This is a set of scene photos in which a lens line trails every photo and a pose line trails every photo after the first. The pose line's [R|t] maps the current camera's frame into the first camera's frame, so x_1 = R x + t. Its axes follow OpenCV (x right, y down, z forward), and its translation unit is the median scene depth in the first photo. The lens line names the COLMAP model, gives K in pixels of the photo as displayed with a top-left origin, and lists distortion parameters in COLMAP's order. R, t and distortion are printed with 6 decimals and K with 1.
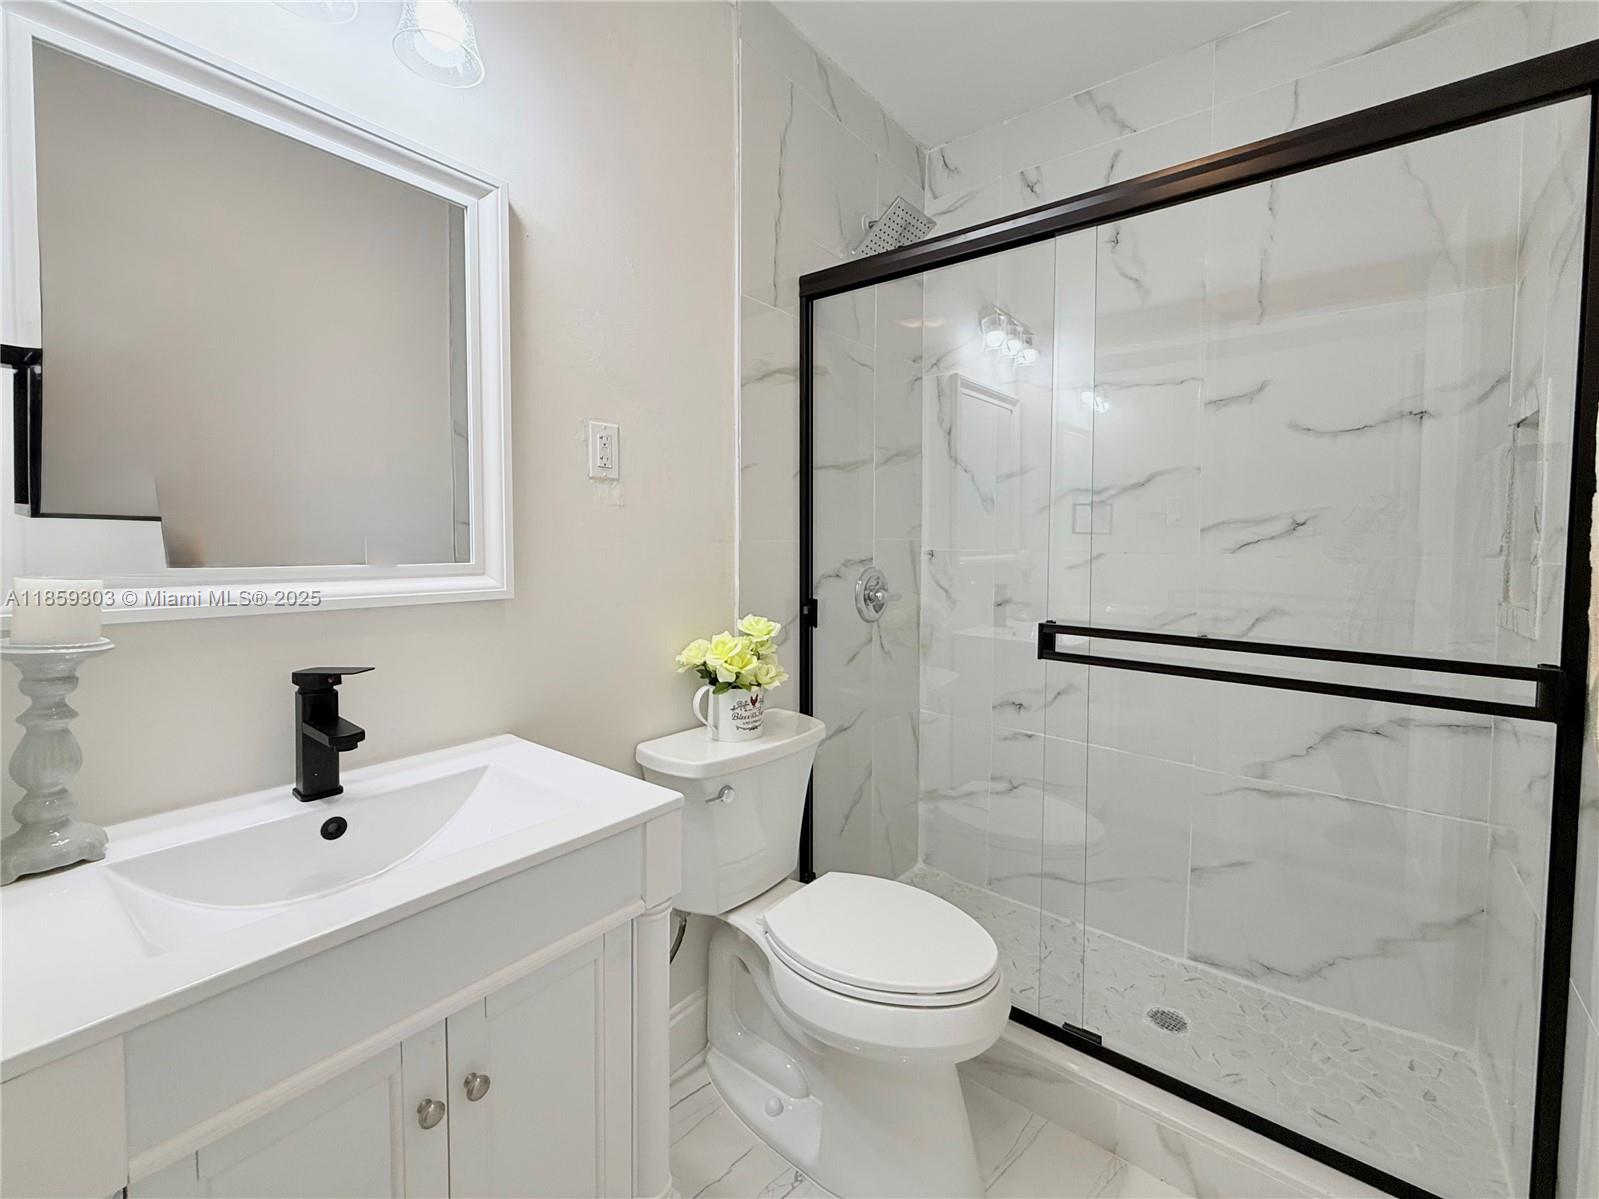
lens RADIAL K [[687.3, 0, 803.7], [0, 687.3, 569.3], [0, 0, 1]] dist [-0.000303, 0.000022]
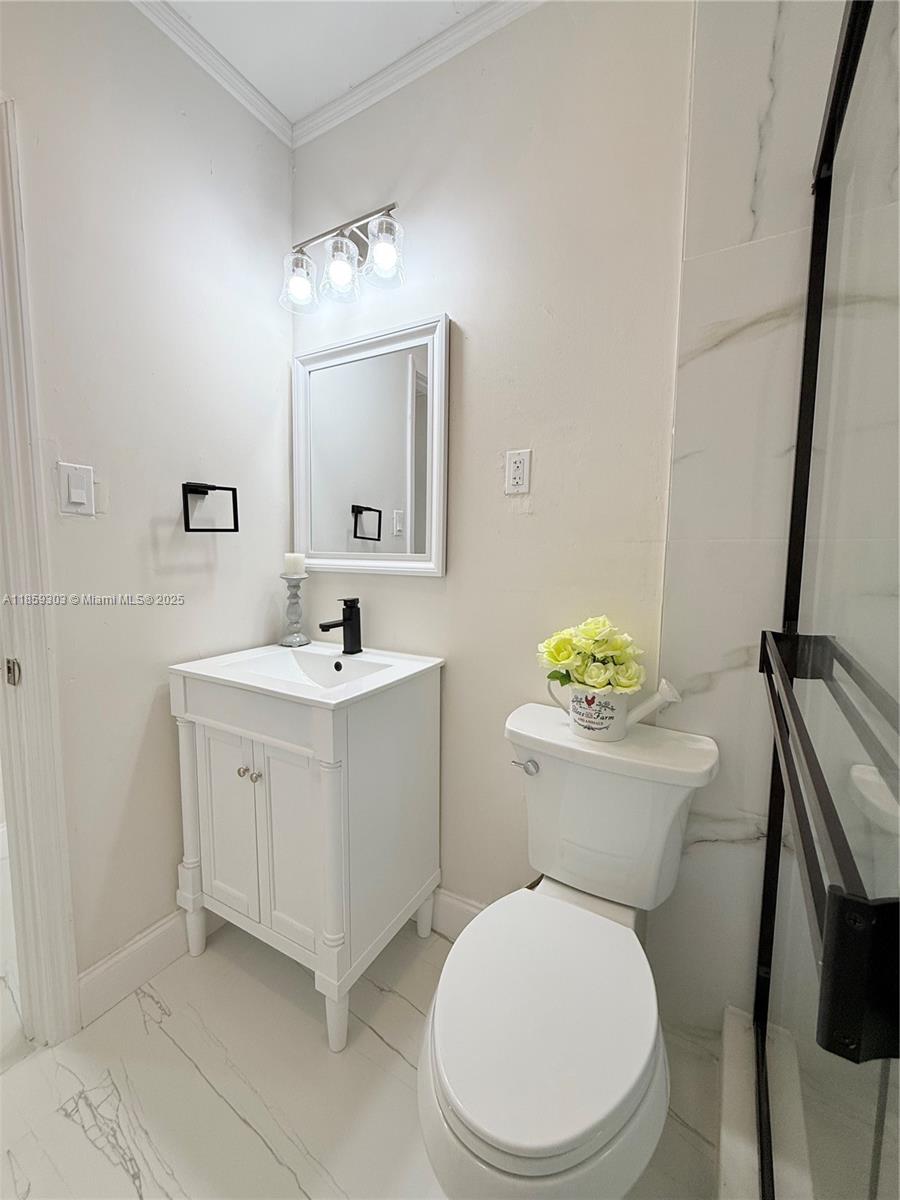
lens RADIAL K [[483.7, 0, 450.0], [0, 483.7, 600.0], [0, 0, 1]] dist [0.001486, 0.000234]
pose [[0.142181, 0.100164, -0.984760, 0.612800], [-0.052672, 0.994223, 0.093522, -0.009729], [0.988438, 0.038572, 0.146635, 0.737479]]
